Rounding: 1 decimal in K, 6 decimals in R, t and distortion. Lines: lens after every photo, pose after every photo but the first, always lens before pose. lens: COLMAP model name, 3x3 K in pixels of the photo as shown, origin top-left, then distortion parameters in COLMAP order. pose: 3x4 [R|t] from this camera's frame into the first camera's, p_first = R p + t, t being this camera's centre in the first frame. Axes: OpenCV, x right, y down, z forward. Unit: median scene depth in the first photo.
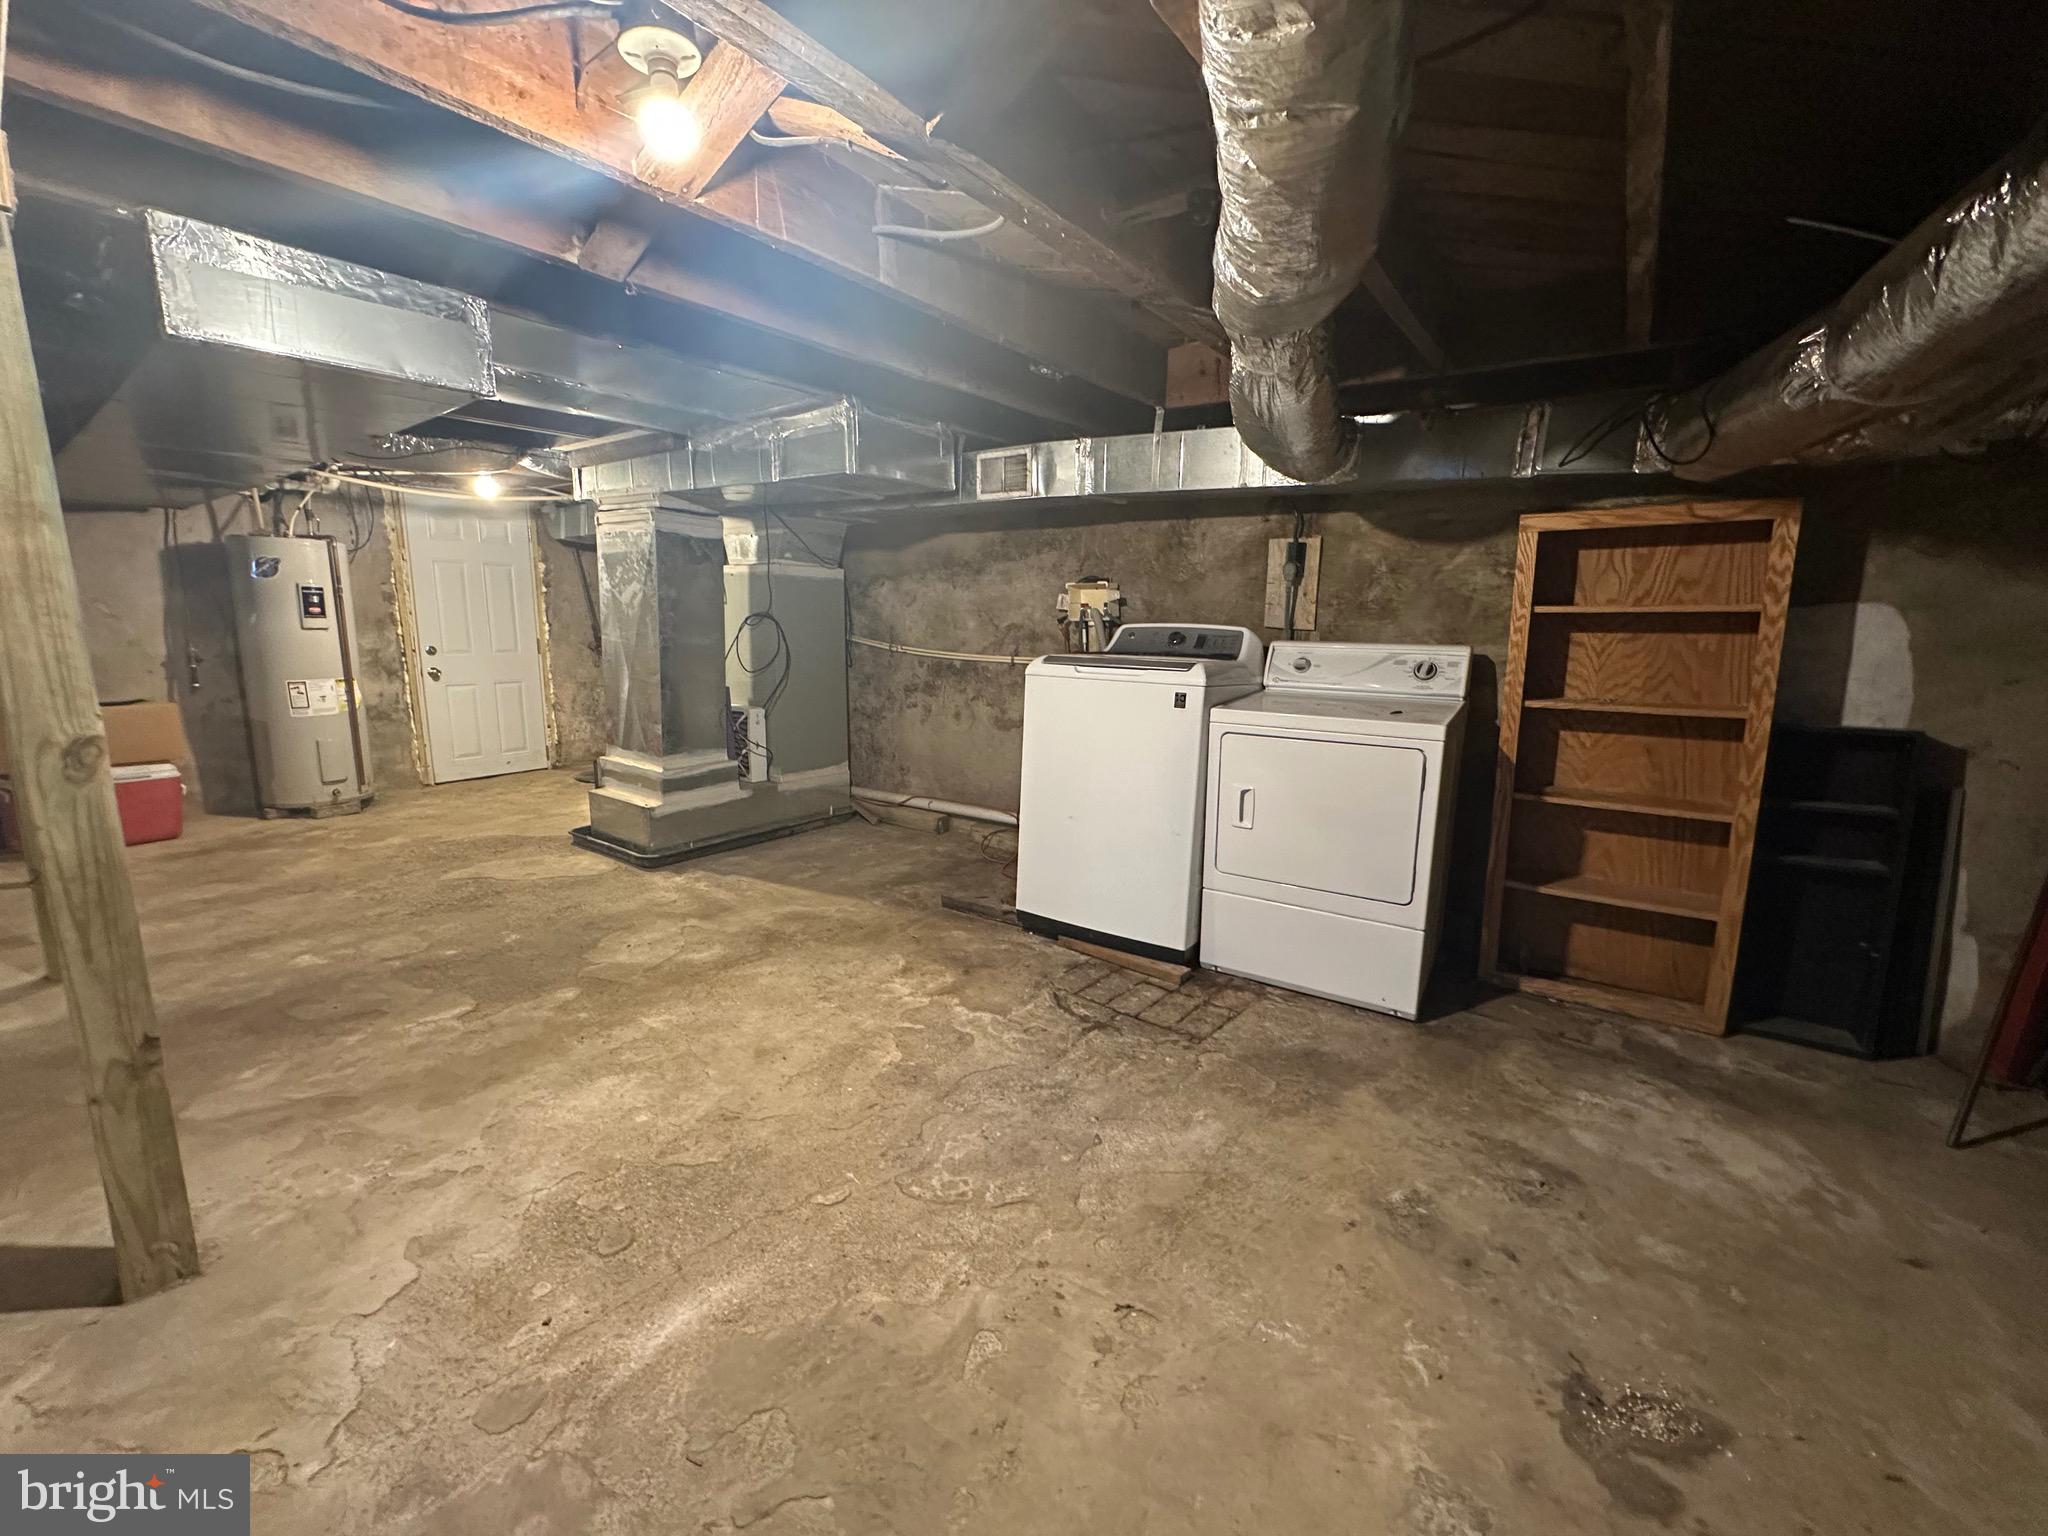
lens RADIAL K [[814.1, 0, 1024.0], [0, 814.1, 768.0], [0, 0, 1]] dist [-0.002101, 0.000082]
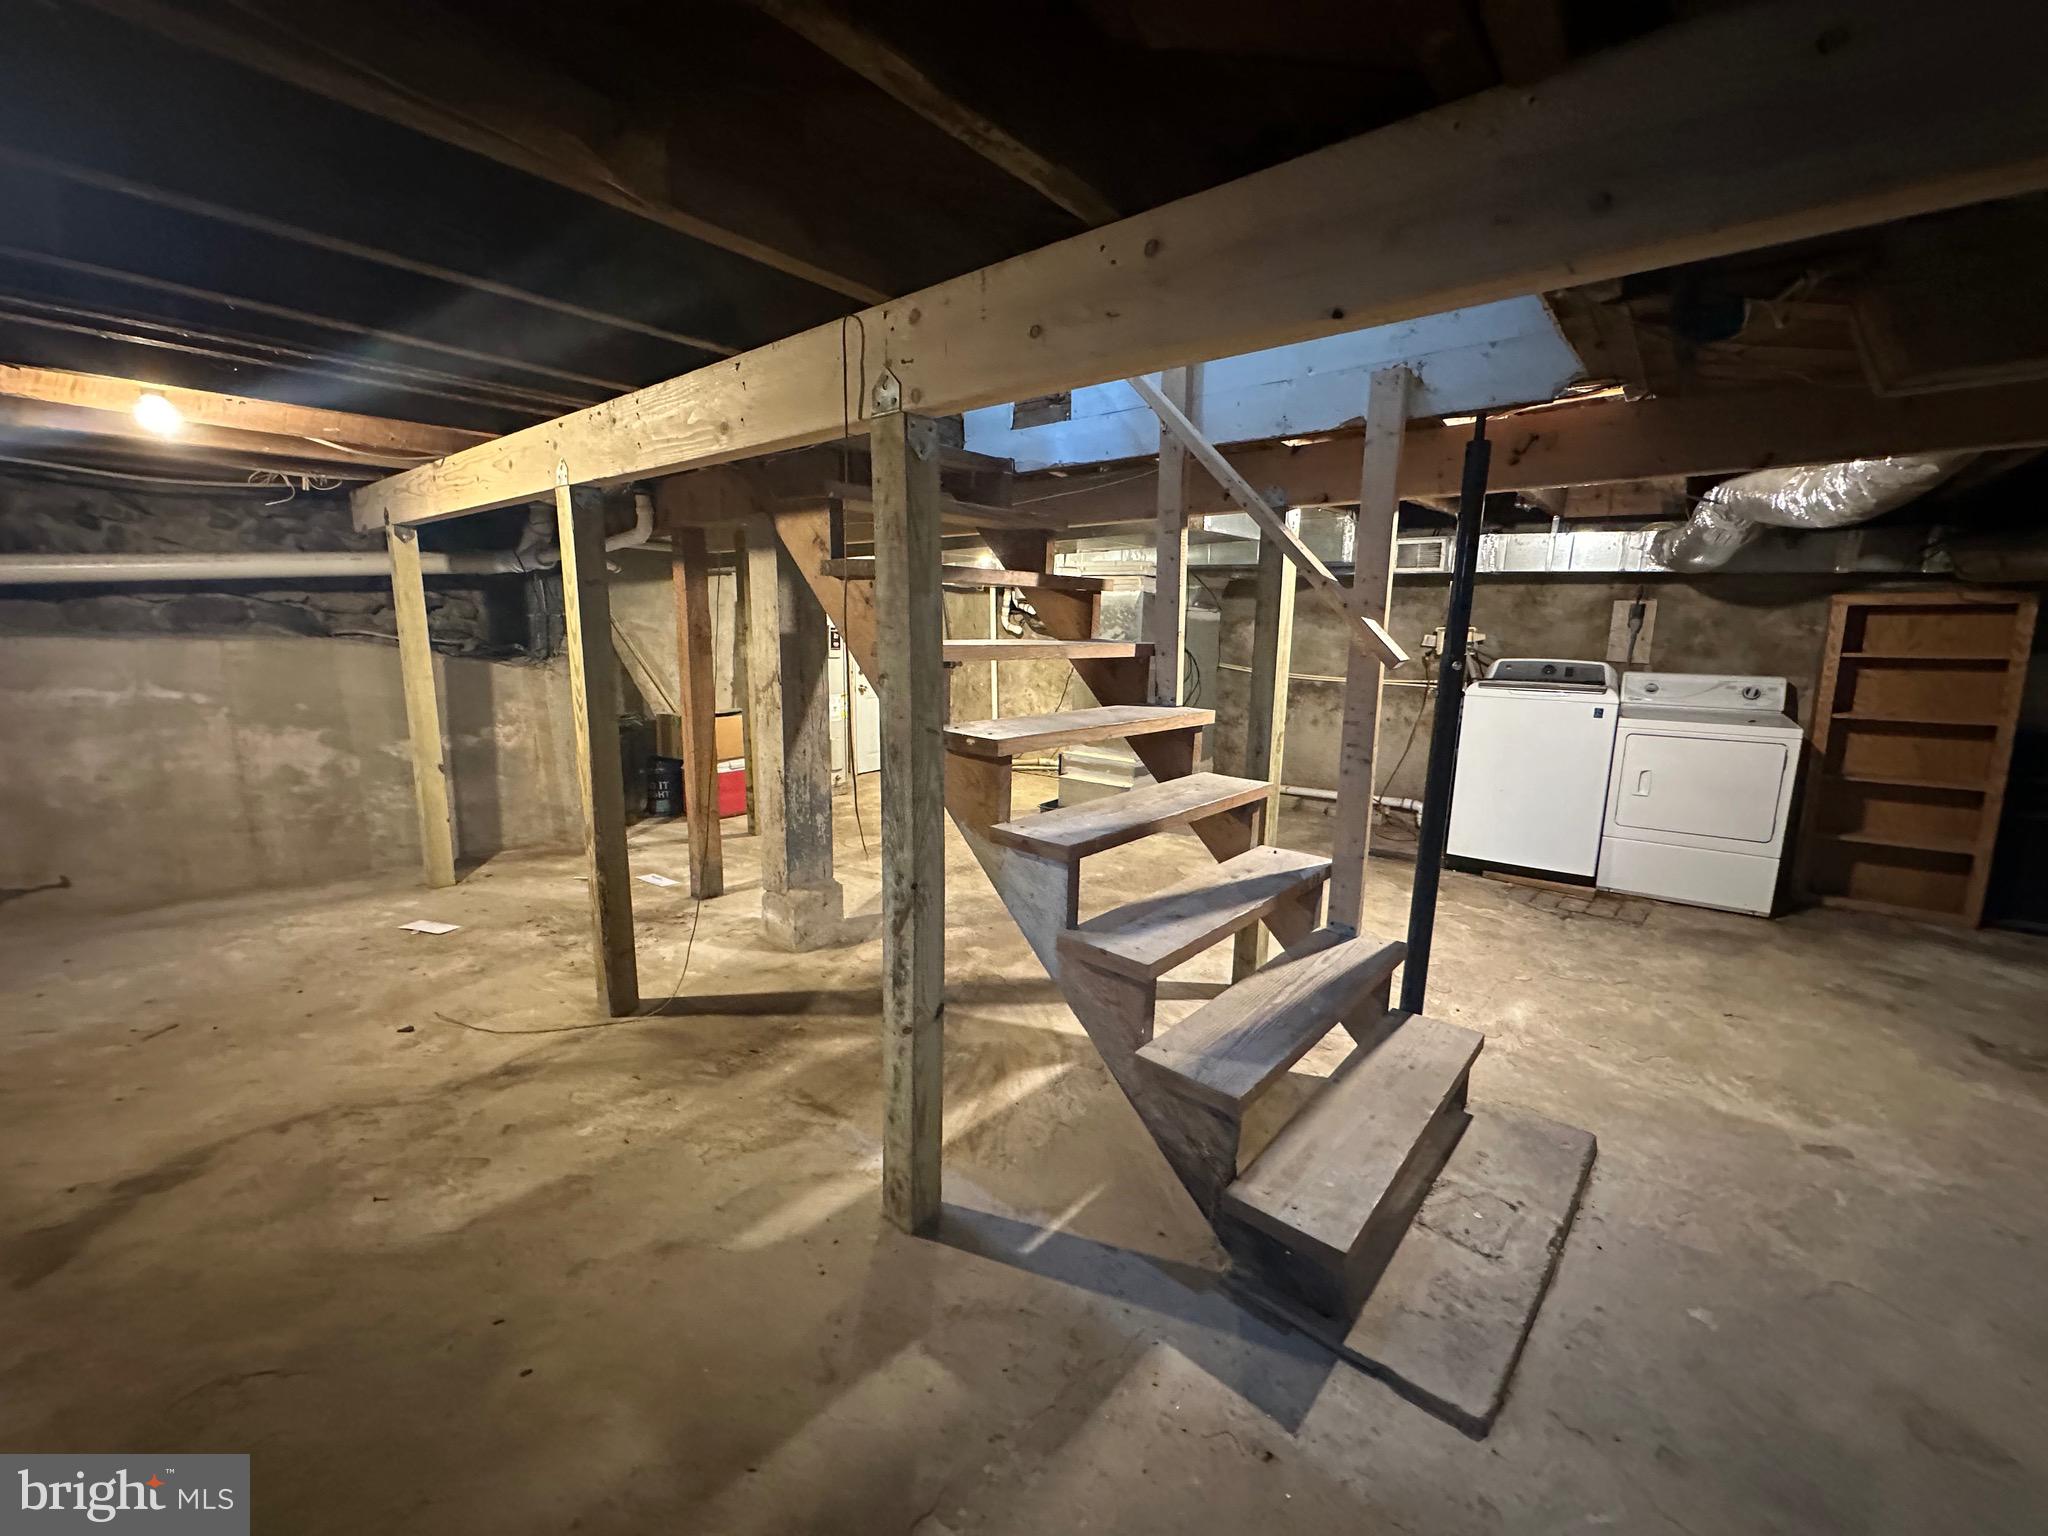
lens RADIAL K [[814.1, 0, 1024.0], [0, 814.1, 768.0], [0, 0, 1]] dist [-0.002101, 0.000082]
pose [[0.998900, 0.004895, -0.046634, -0.818697], [-0.005240, 0.999960, -0.007292, 0.038034], [0.046596, 0.007529, 0.998885, -0.590187]]
